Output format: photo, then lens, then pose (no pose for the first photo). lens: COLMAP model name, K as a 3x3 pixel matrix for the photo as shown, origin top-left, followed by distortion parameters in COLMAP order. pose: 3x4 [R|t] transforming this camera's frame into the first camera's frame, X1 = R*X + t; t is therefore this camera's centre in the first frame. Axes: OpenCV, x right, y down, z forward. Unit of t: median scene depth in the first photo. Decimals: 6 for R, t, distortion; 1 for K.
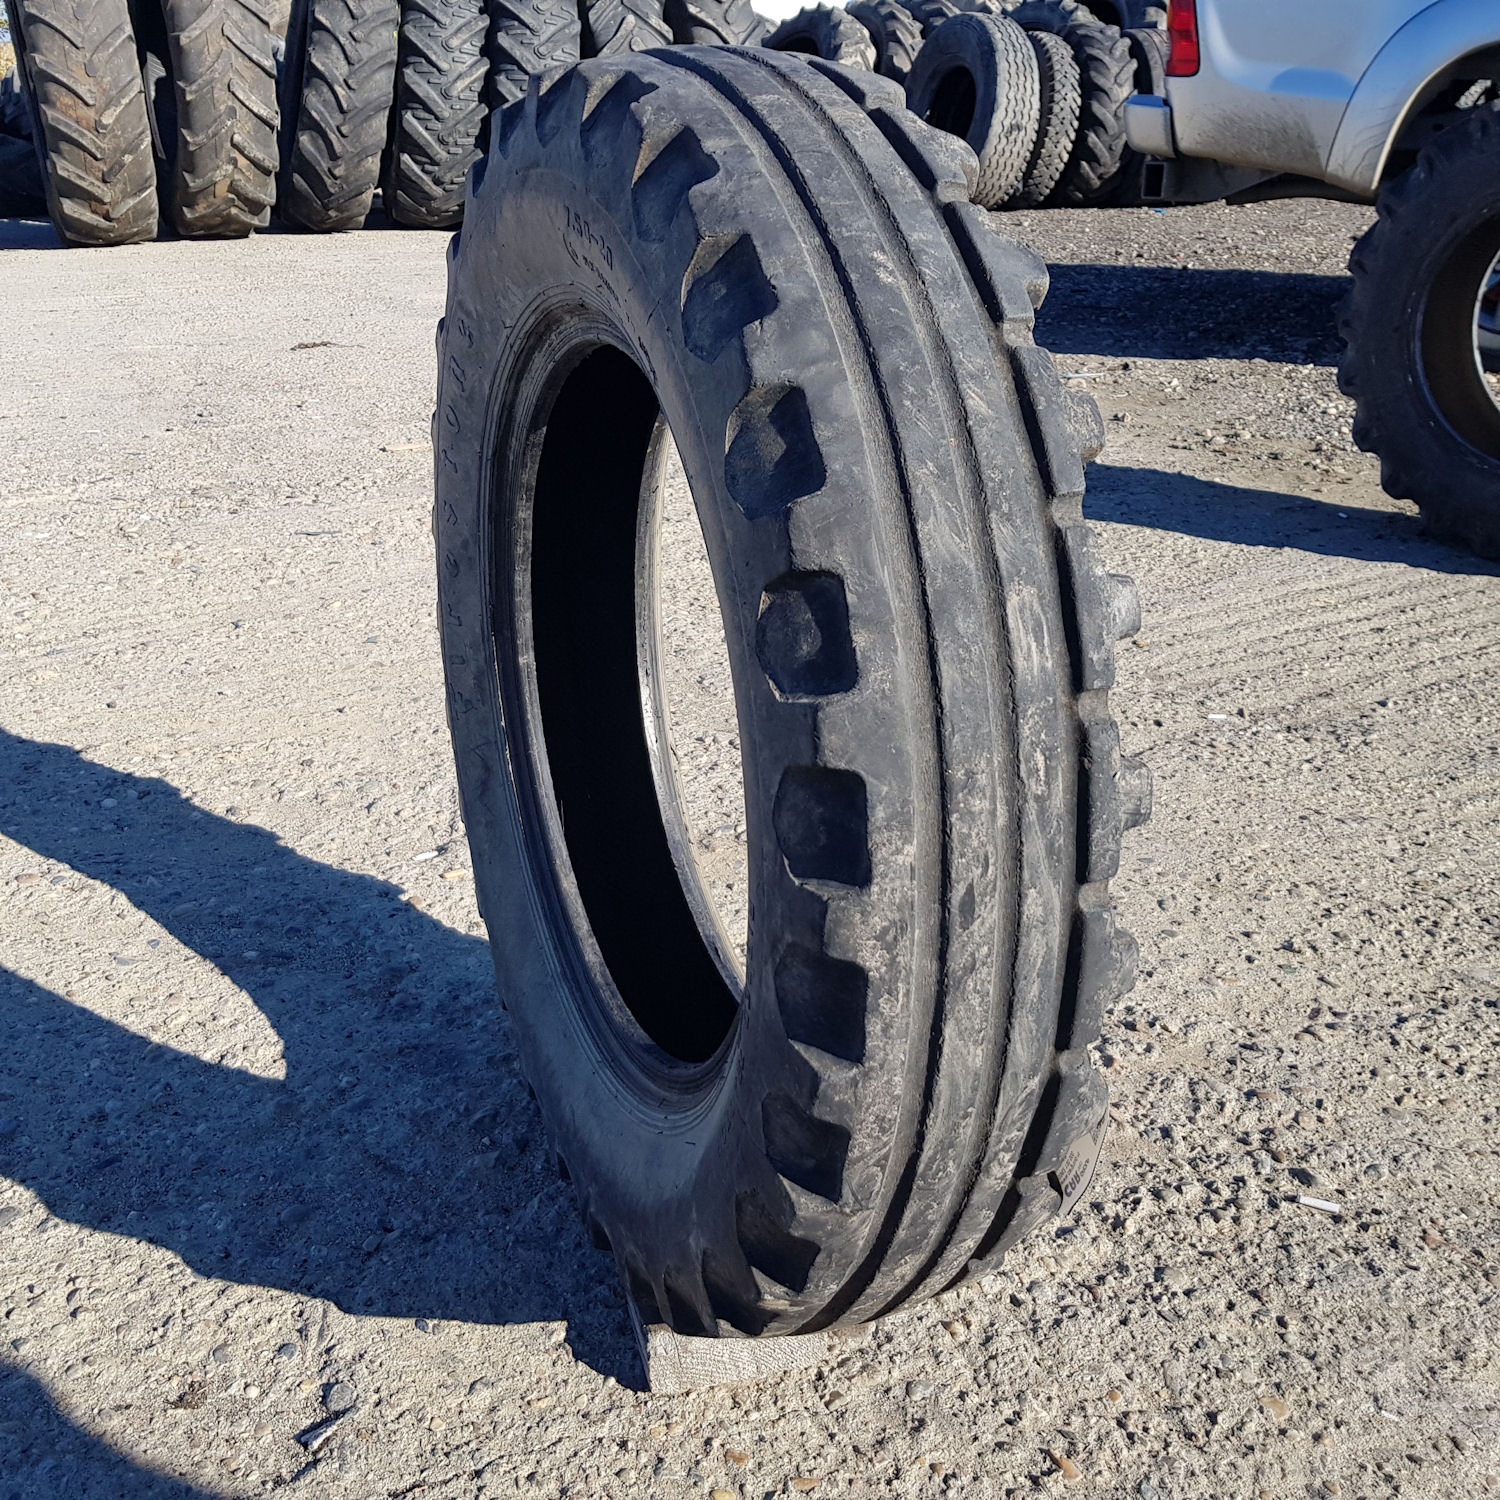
lens RADIAL K [[1601.0, 0, 719.0], [0, 1601.0, 741.6], [0, 0, 1]] dist [0.016673, 0.000000]
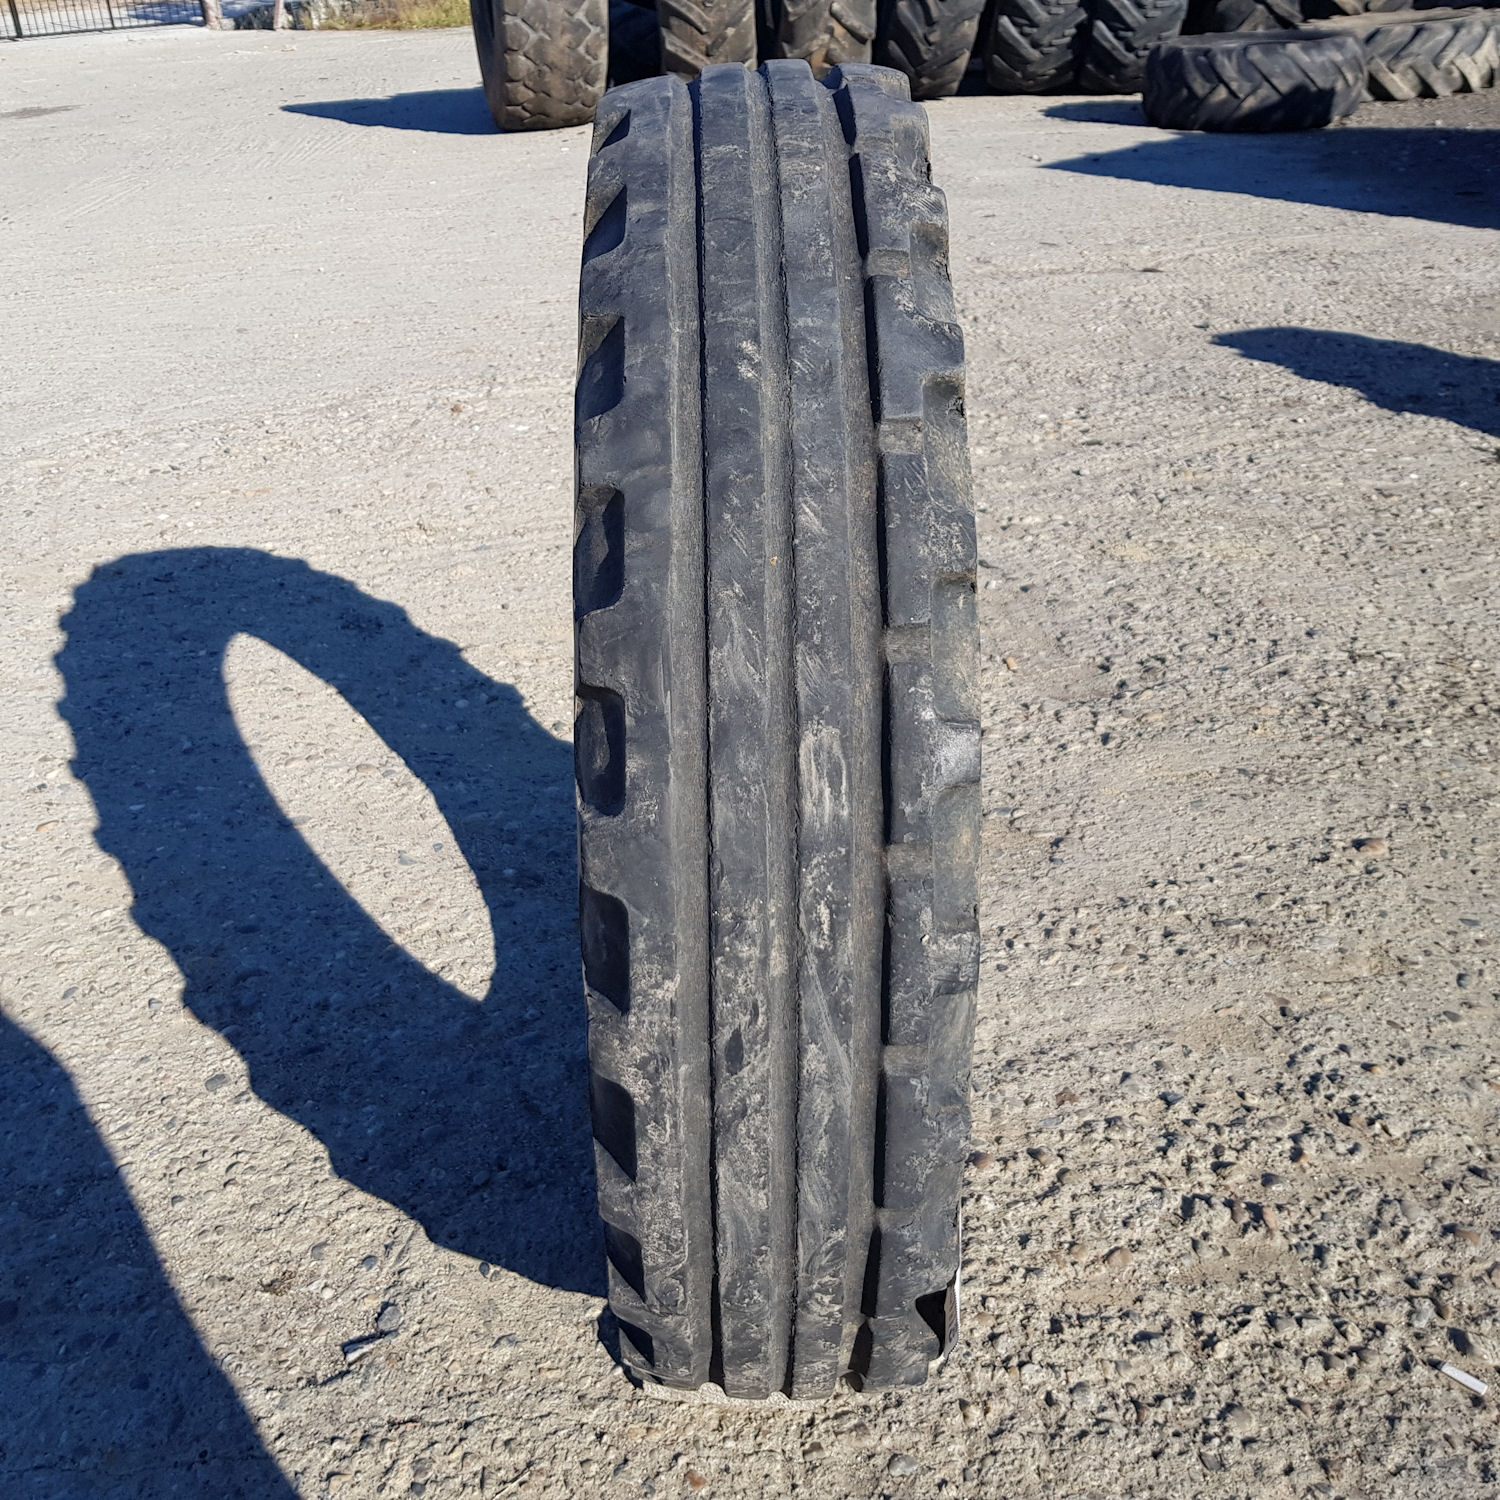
lens RADIAL K [[1601.0, 0, 712.8], [0, 1601.0, 743.6], [0, 0, 1]] dist [0.016673, 0.000000]
pose [[0.926270, 0.130698, -0.353471, 0.159371], [-0.099990, 0.989552, 0.103867, -0.061524], [0.363353, -0.060866, 0.929661, 0.042482]]
